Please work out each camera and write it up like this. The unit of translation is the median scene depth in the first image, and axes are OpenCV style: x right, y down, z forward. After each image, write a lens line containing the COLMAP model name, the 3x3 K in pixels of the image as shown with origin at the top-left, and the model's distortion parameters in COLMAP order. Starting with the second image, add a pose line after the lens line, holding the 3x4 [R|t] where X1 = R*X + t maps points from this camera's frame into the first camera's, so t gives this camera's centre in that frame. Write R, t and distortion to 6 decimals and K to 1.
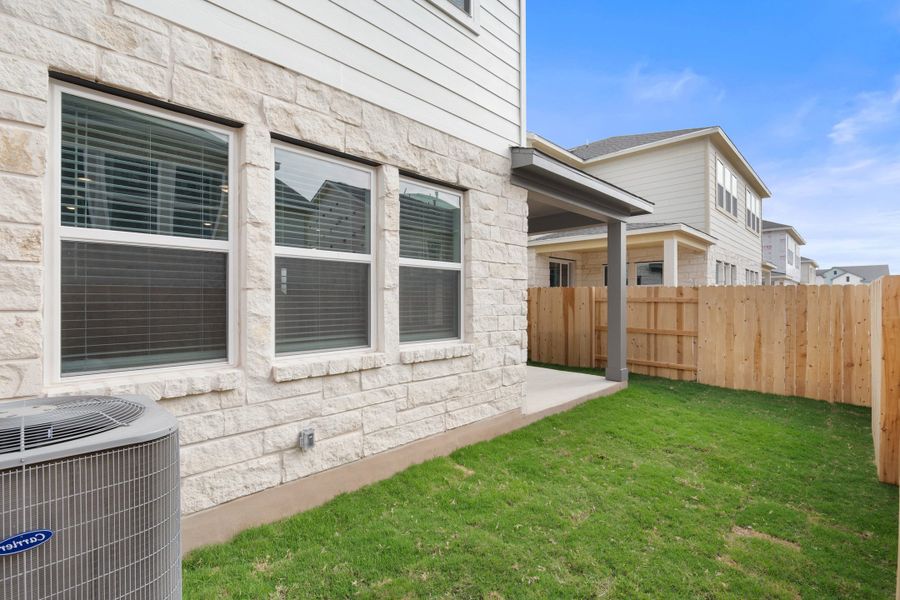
lens RADIAL K [[429.5, 0, 449.5], [0, 429.5, 301.7], [0, 0, 1]] dist [0.003486, -0.007722]
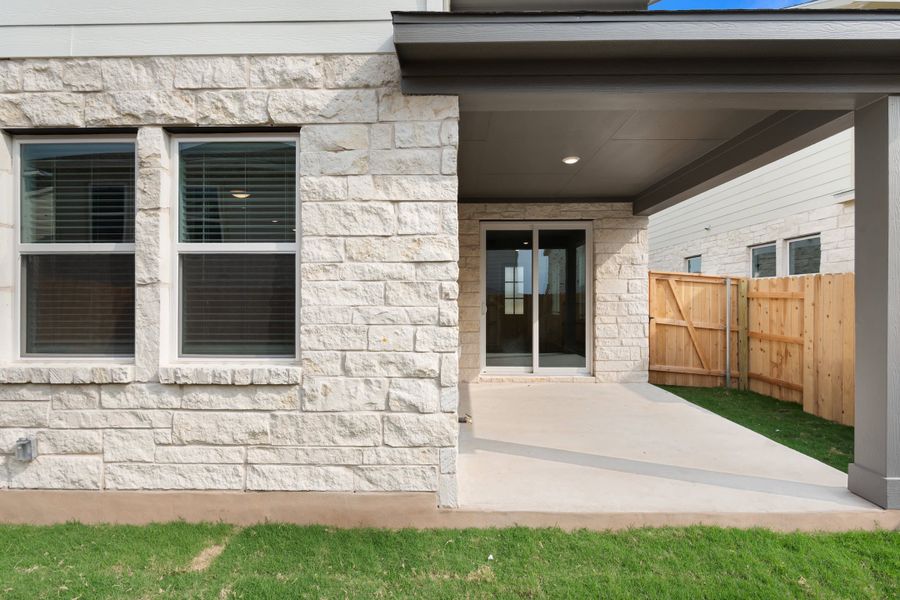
lens RADIAL K [[429.5, 0, 449.5], [0, 429.5, 301.7], [0, 0, 1]] dist [0.003486, -0.007722]
pose [[0.676613, 0.005695, -0.736317, 0.758268], [-0.001831, 0.999980, 0.006052, -0.004718], [0.736337, -0.002746, 0.676609, 0.824582]]
